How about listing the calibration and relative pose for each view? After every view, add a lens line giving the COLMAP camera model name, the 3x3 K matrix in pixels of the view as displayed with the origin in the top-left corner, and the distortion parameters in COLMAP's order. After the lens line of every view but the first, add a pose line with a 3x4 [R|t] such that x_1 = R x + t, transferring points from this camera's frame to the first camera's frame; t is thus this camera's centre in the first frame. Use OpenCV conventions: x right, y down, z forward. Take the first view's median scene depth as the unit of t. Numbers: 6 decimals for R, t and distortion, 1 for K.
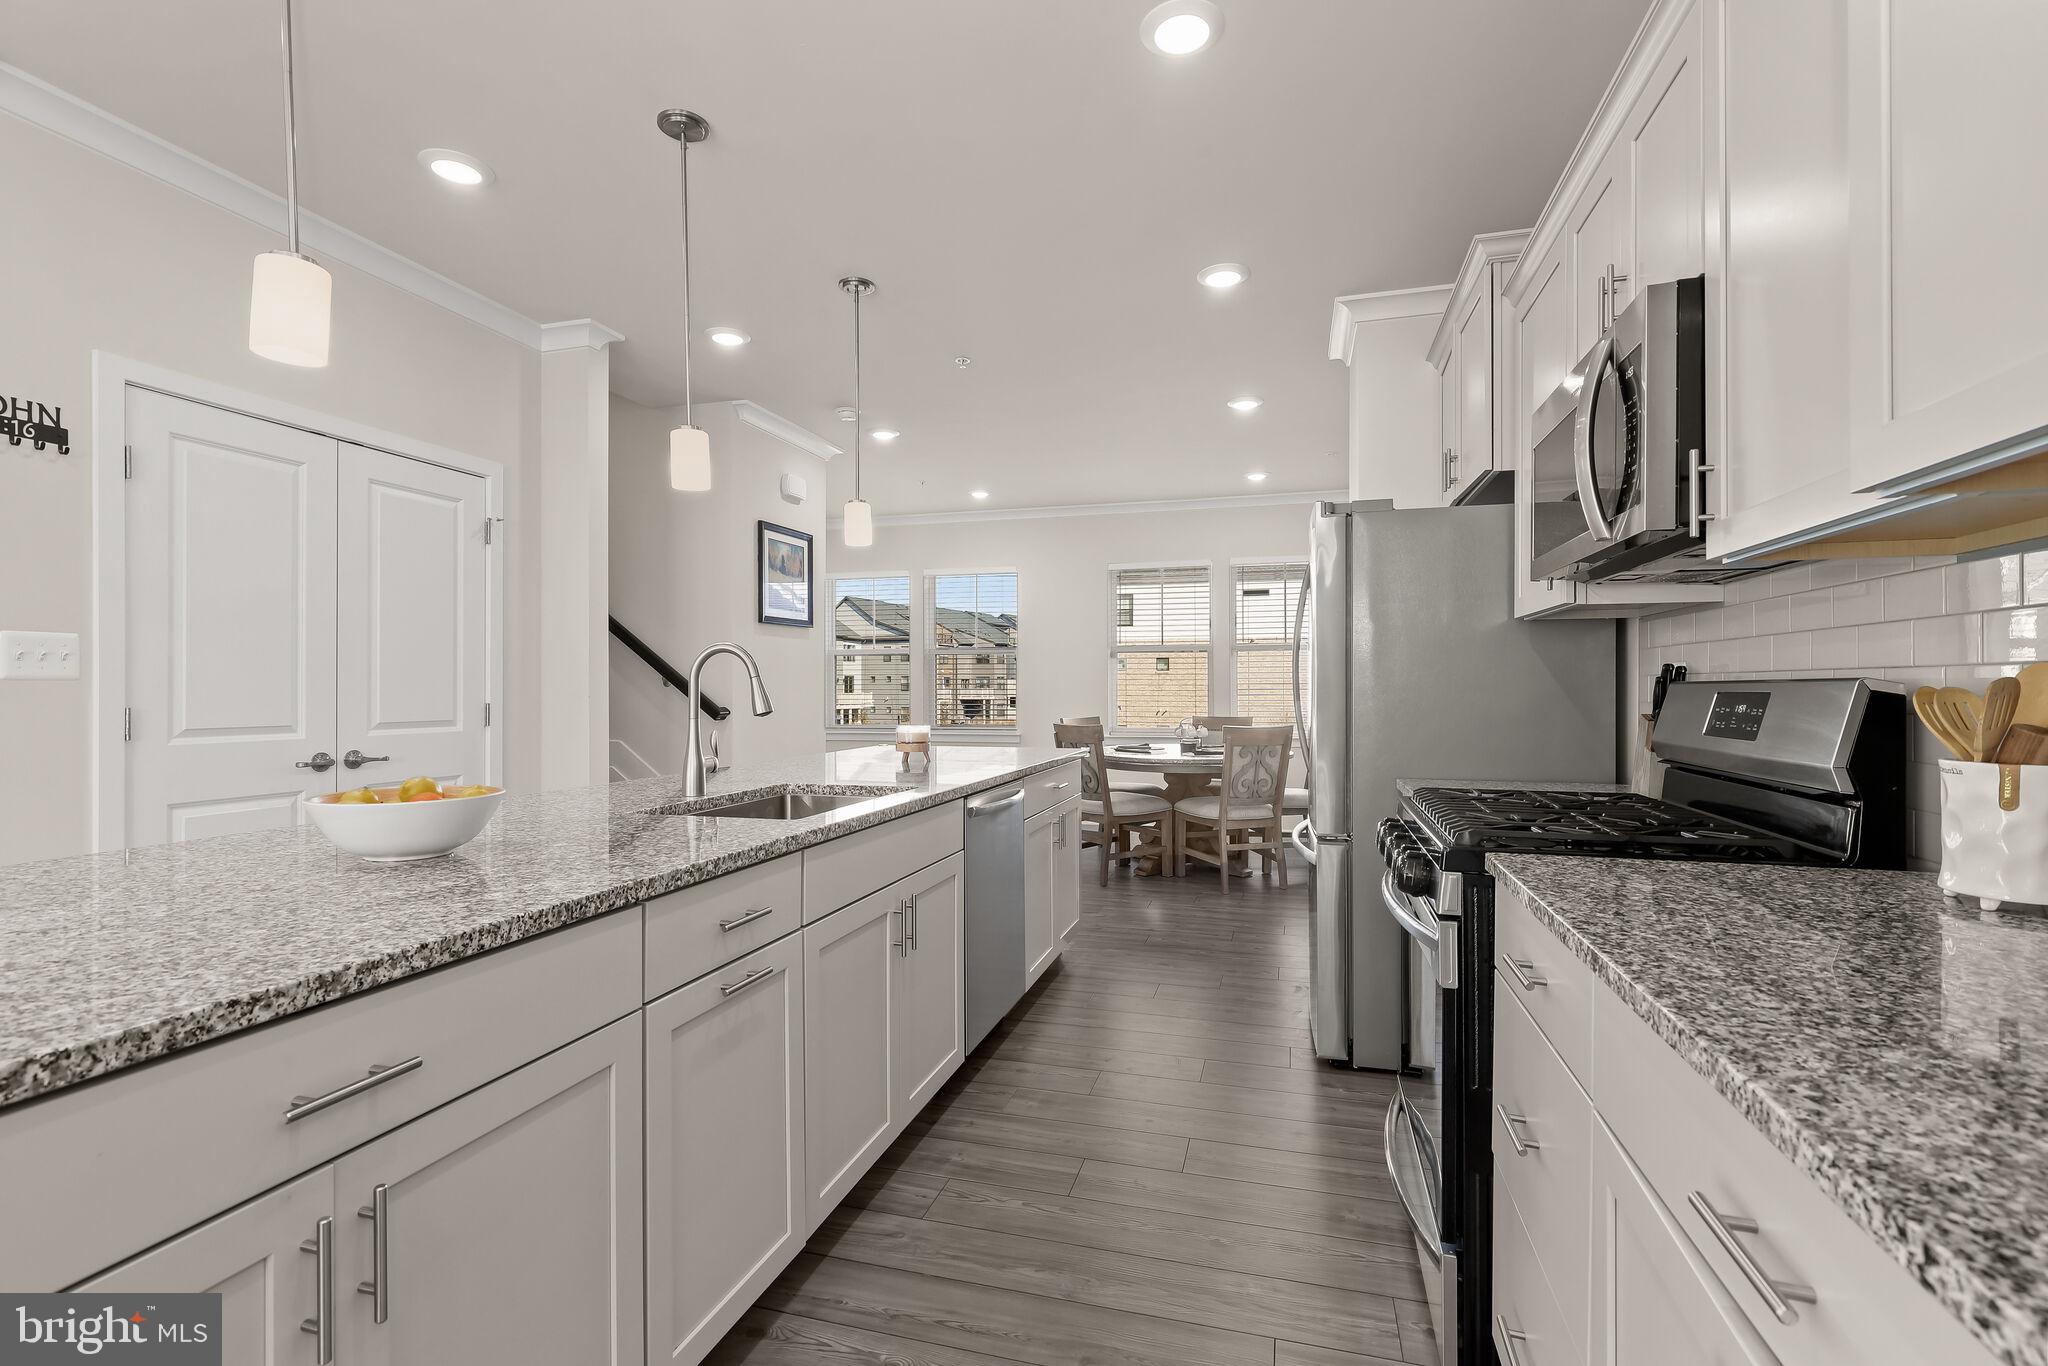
lens RADIAL K [[939.2, 0, 1025.7], [0, 939.2, 676.5], [0, 0, 1]] dist [-0.004496, 0.001963]
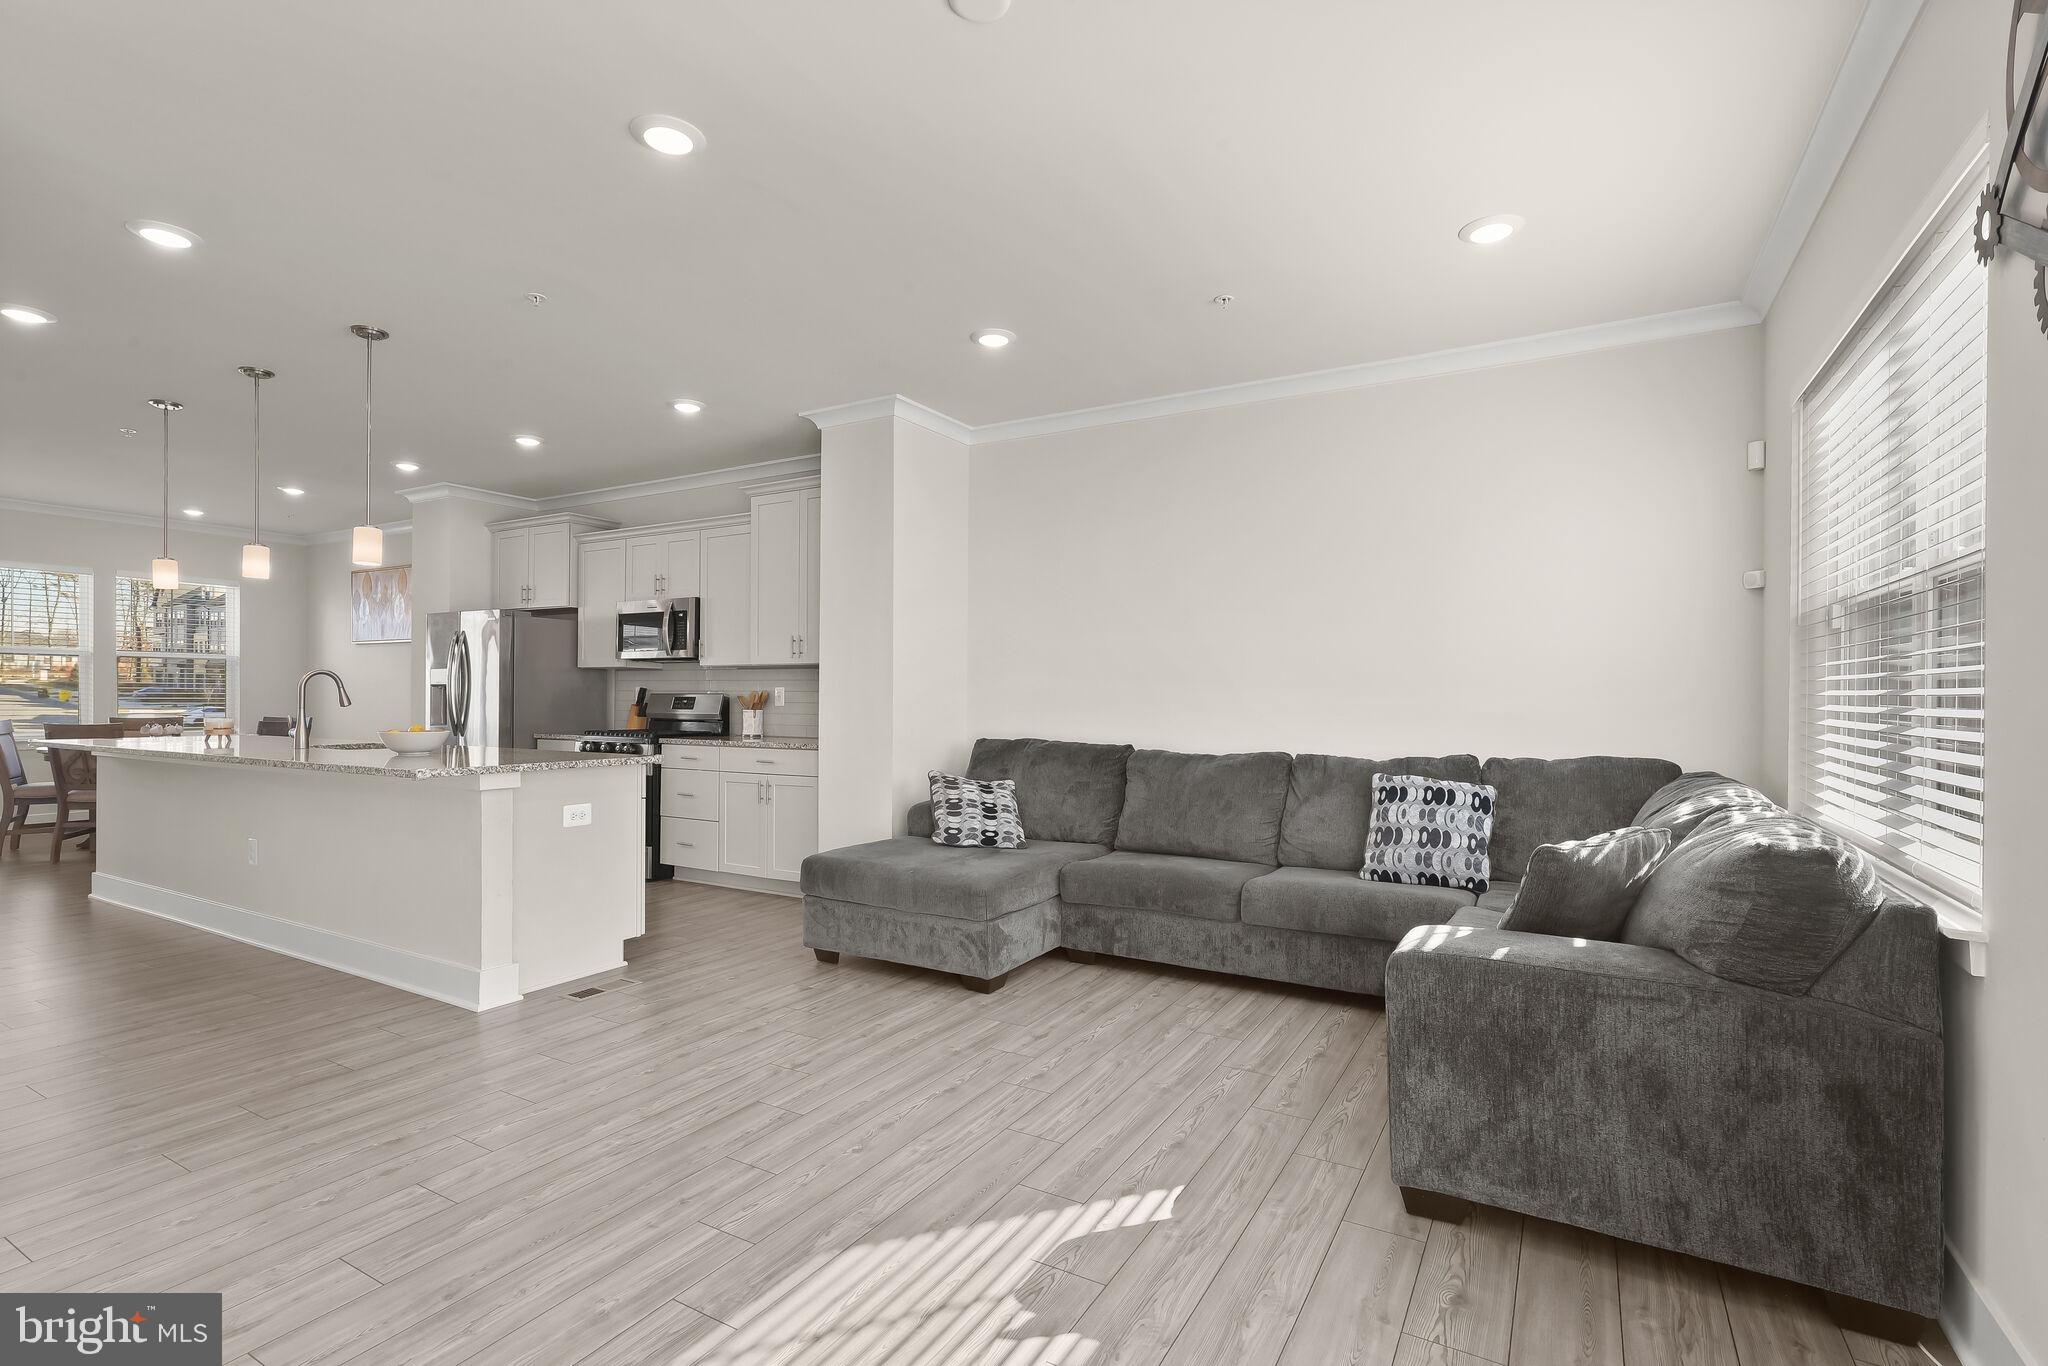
lens RADIAL K [[939.2, 0, 1041.3], [0, 939.2, 698.3], [0, 0, 1]] dist [-0.004496, 0.001963]
pose [[0.243160, 0.003806, 0.969979, -1.266382], [-0.019164, 0.999816, 0.000881, -0.003659], [-0.969797, -0.018803, 0.243188, -0.640830]]
